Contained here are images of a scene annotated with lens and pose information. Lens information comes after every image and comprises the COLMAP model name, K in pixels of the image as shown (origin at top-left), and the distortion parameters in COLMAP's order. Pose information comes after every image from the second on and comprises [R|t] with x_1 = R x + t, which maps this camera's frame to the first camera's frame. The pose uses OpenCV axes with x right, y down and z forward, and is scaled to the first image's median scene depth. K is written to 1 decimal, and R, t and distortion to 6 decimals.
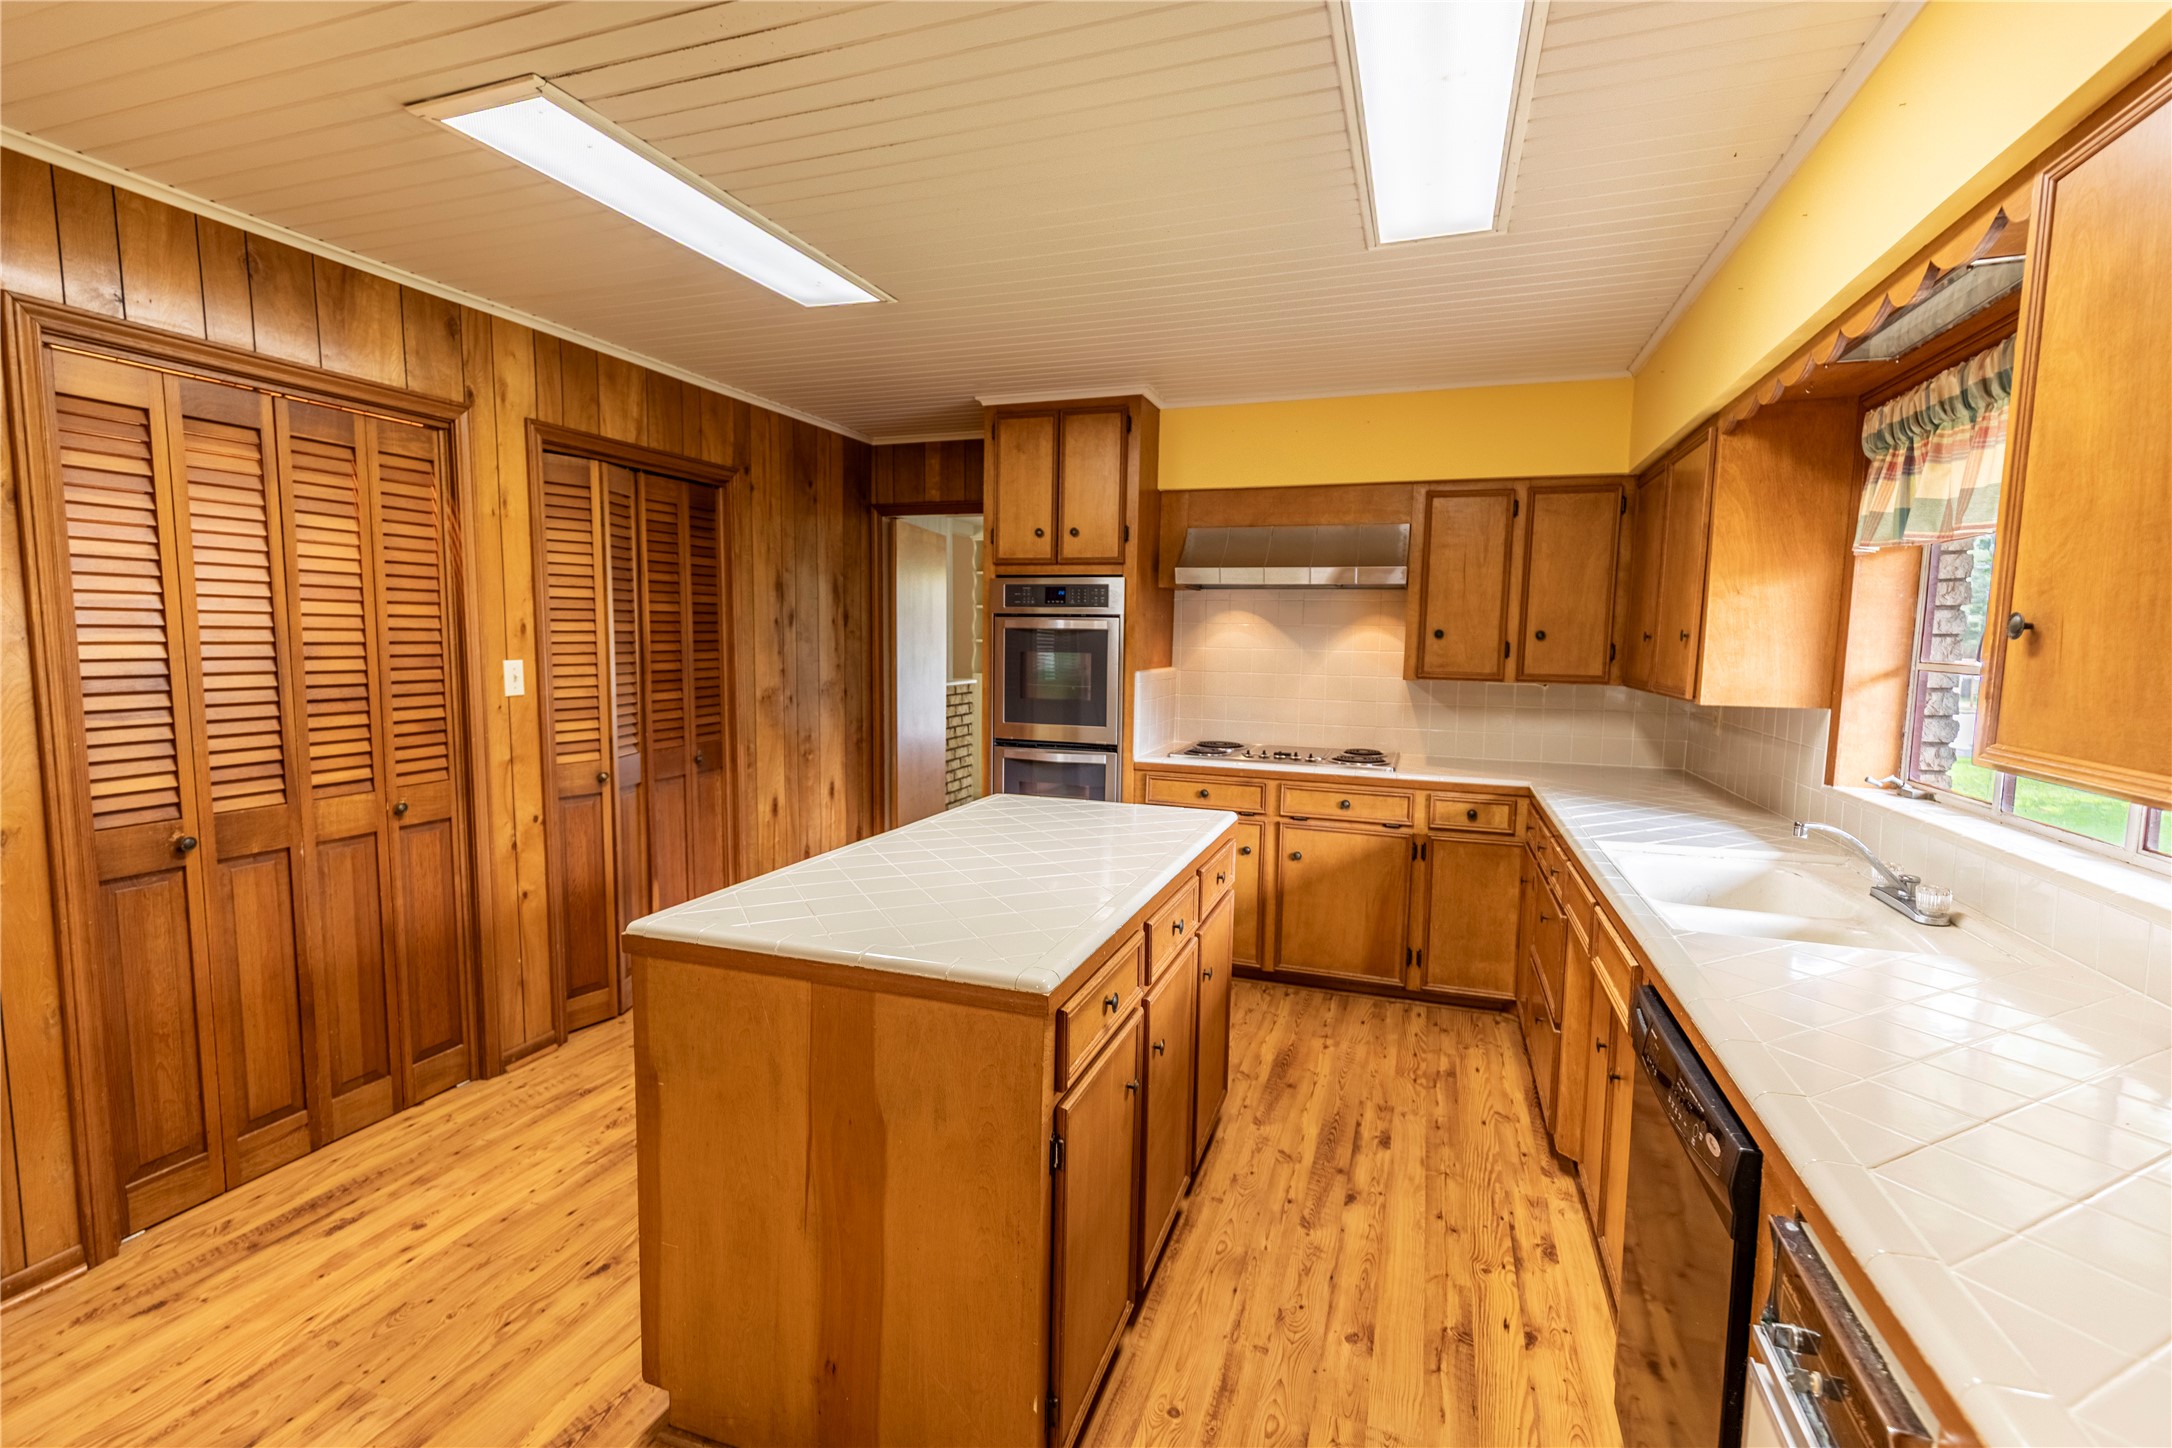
lens RADIAL K [[976.0, 0, 1068.9], [0, 976.0, 722.4], [0, 0, 1]] dist [0.011687, -0.001646]
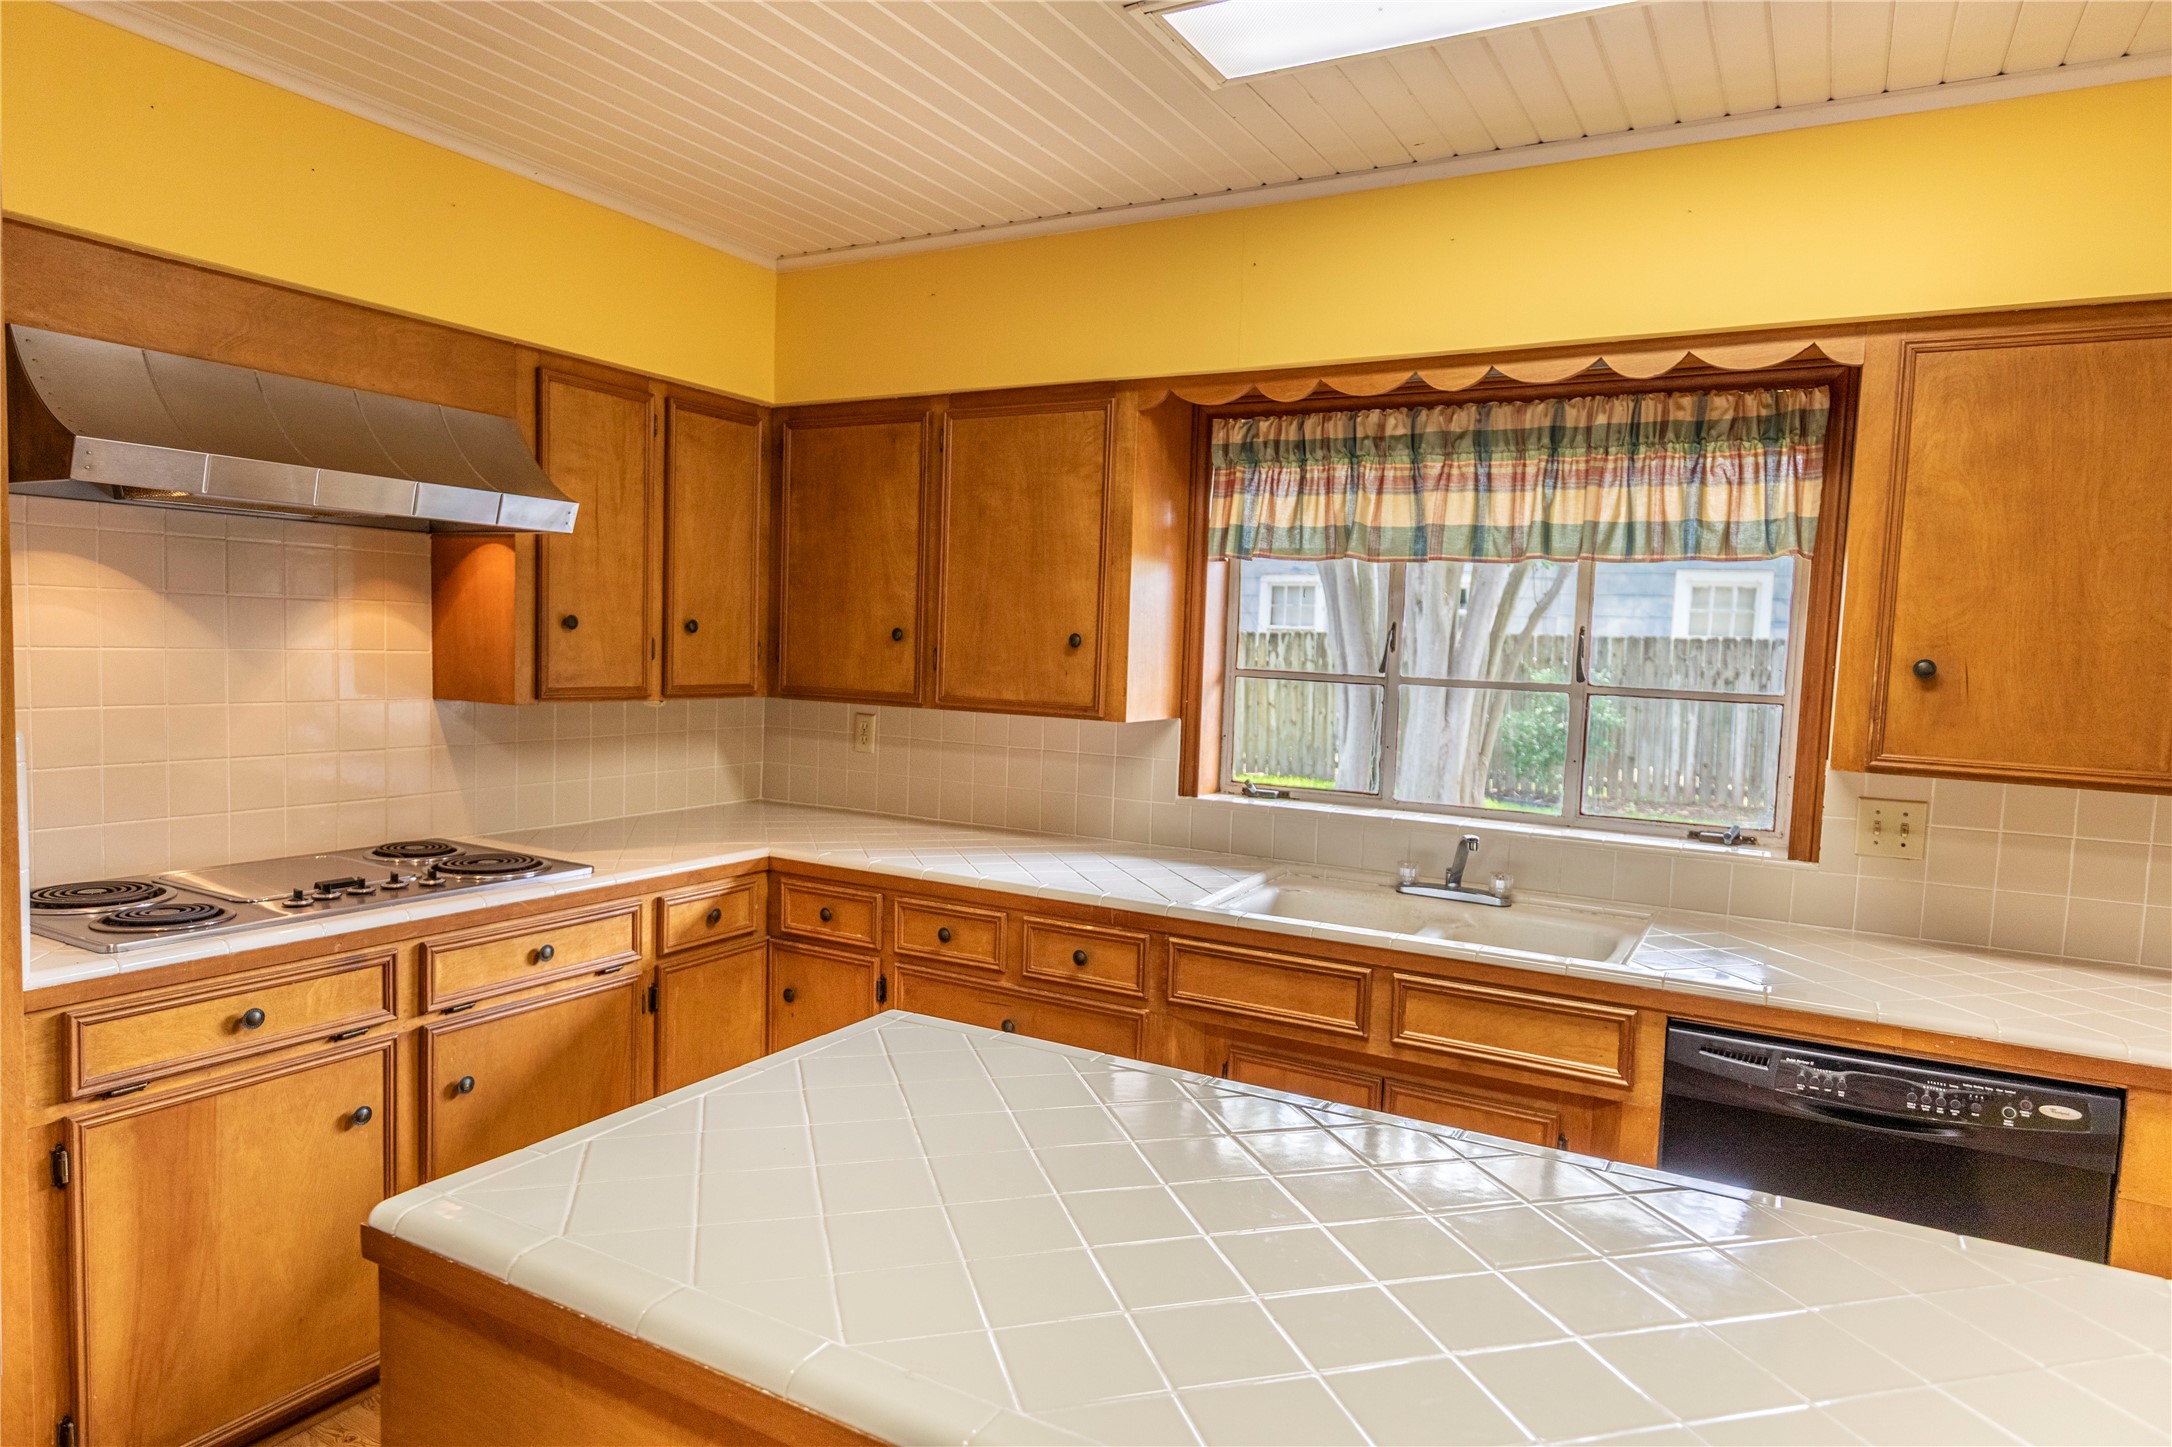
lens RADIAL K [[1299.3, 0, 1092.6], [0, 1299.3, 732.1], [0, 0, 1]] dist [0.009736, -0.001408]
pose [[0.168125, -0.081995, 0.982350, -0.348425], [0.056130, 0.995714, 0.073504, -0.069651], [-0.984166, 0.042781, 0.172006, 0.608317]]
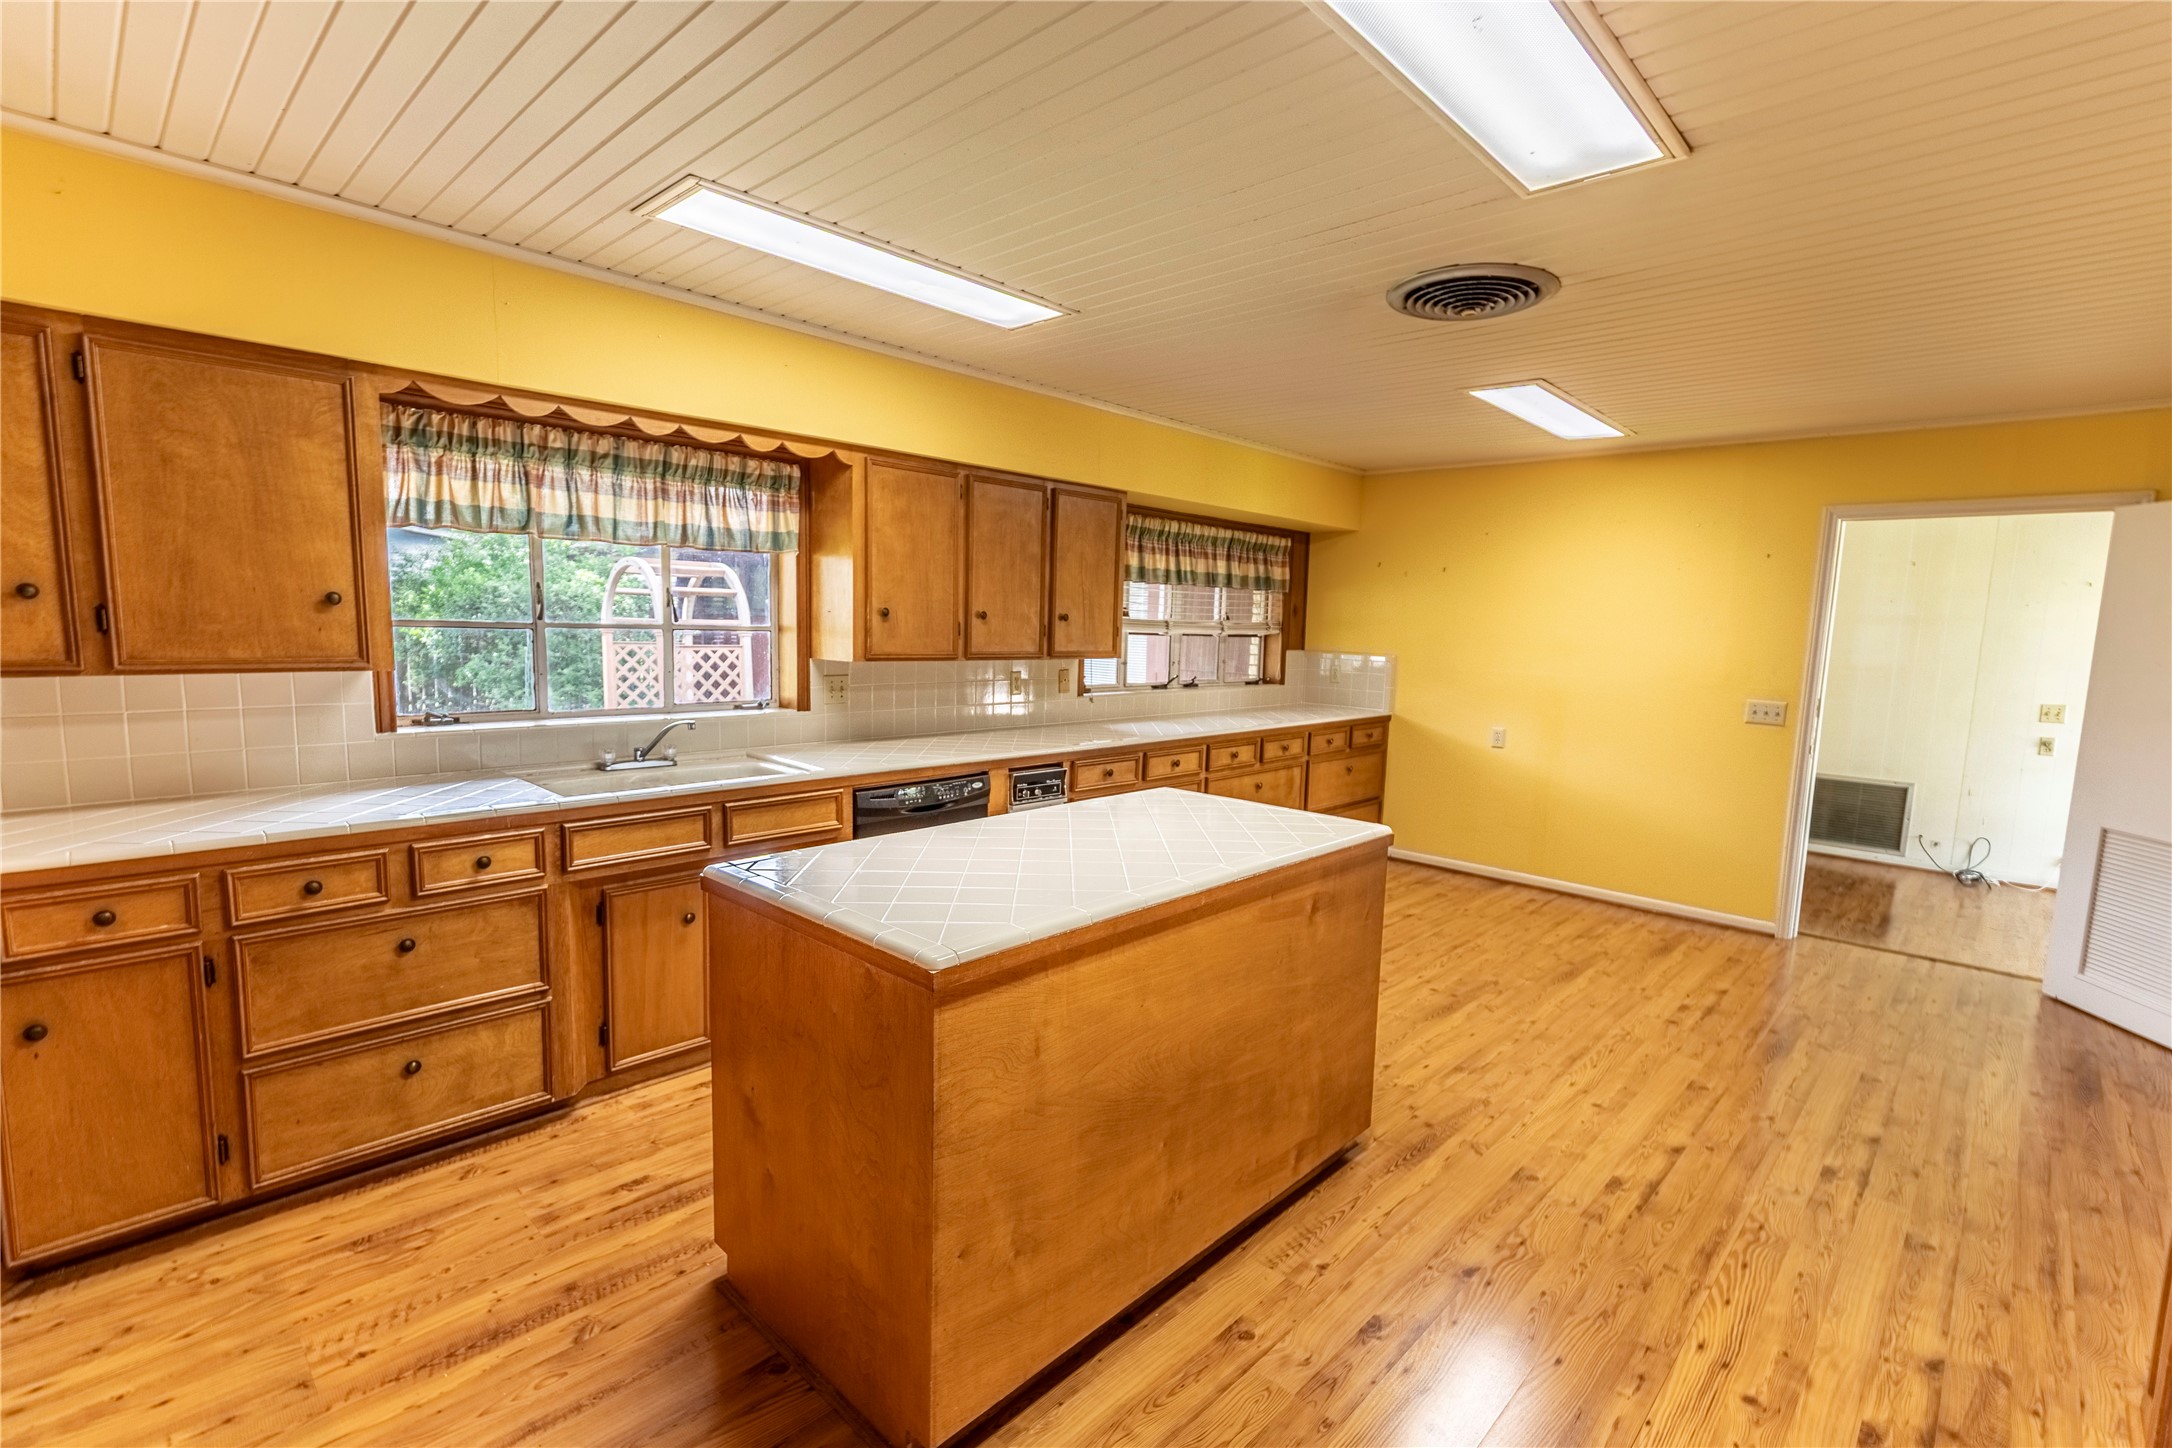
lens RADIAL K [[976.0, 0, 1077.7], [0, 976.0, 733.6], [0, 0, 1]] dist [0.011687, -0.001646]
pose [[-0.912221, -0.088223, 0.400086, -0.275725], [-0.004369, 0.978579, 0.205825, -0.118203], [-0.409675, 0.186010, -0.893066, 1.173868]]
